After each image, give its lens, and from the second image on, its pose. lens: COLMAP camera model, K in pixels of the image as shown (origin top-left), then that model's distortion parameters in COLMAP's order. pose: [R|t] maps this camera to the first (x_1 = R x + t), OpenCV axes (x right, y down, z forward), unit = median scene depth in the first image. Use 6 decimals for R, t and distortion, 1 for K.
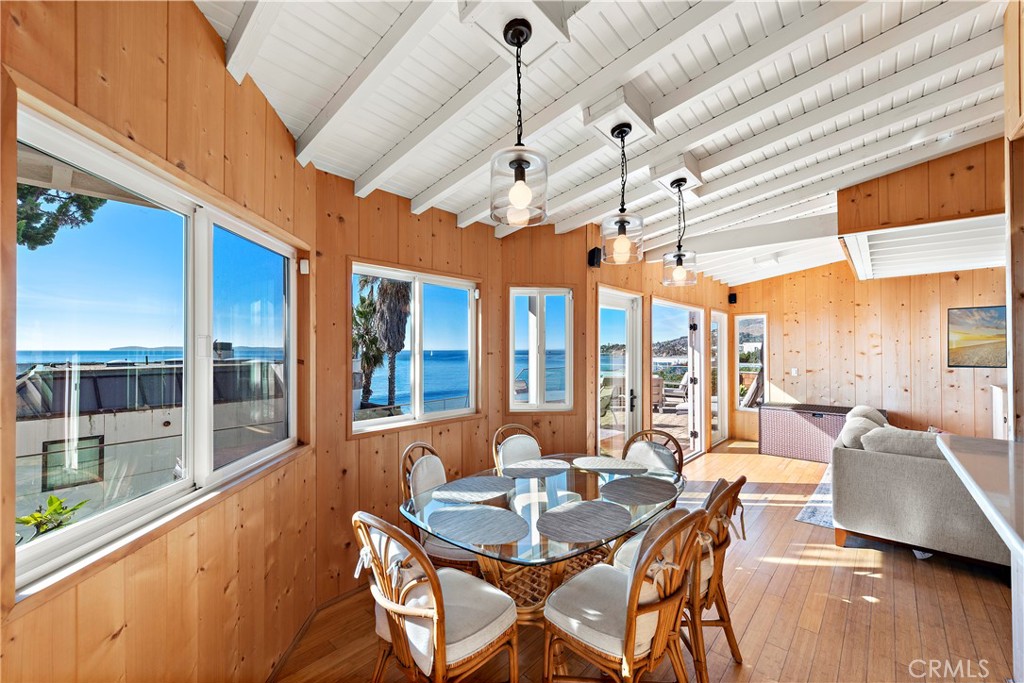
lens RADIAL K [[406.9, 0, 511.6], [0, 406.9, 345.8], [0, 0, 1]] dist [0.000405, -0.000332]
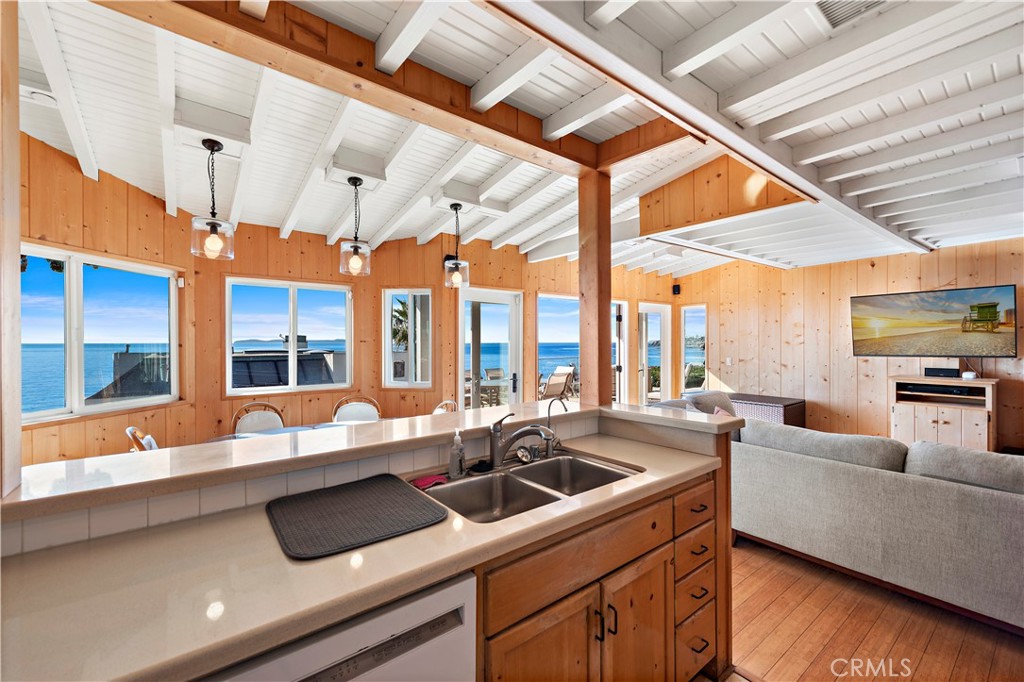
lens RADIAL K [[413.4, 0, 512.0], [0, 413.4, 341.0], [0, 0, 1]] dist [0.009034, -0.000411]
pose [[0.983594, -0.000824, -0.180394, 0.411179], [0.002172, 0.999971, 0.007276, 0.005888], [0.180383, -0.007548, 0.983567, -0.125871]]
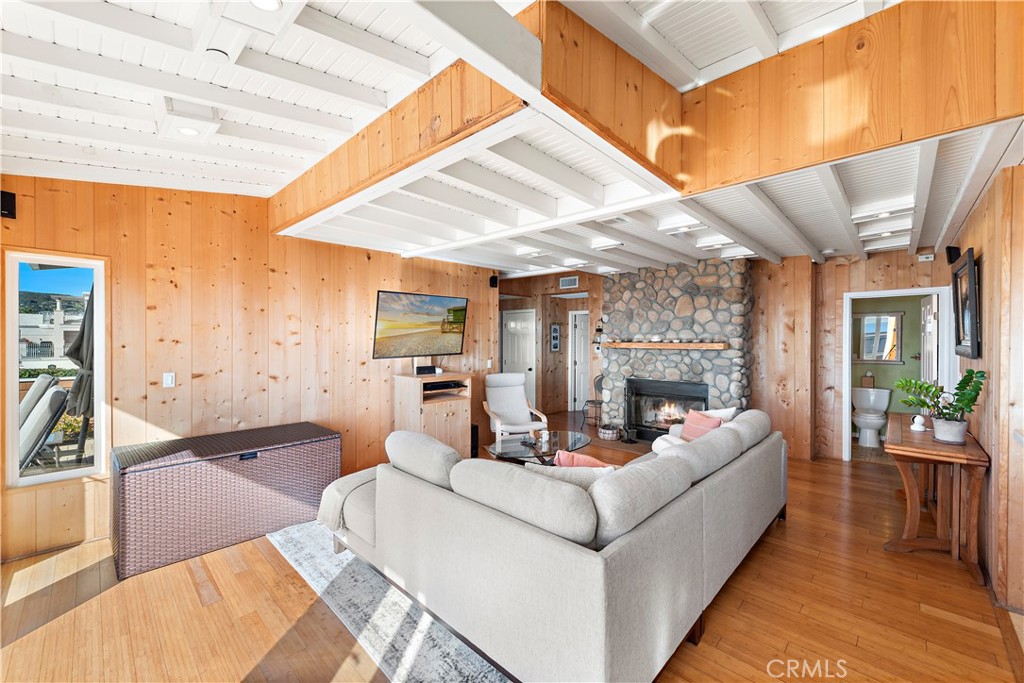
lens RADIAL K [[413.4, 0, 512.0], [0, 413.4, 341.5], [0, 0, 1]] dist [0.009034, -0.000411]
pose [[0.032641, -0.002976, 0.999463, 0.202261], [-0.013278, 0.999906, 0.003411, 0.008574], [-0.999379, -0.013382, 0.032599, 0.632279]]
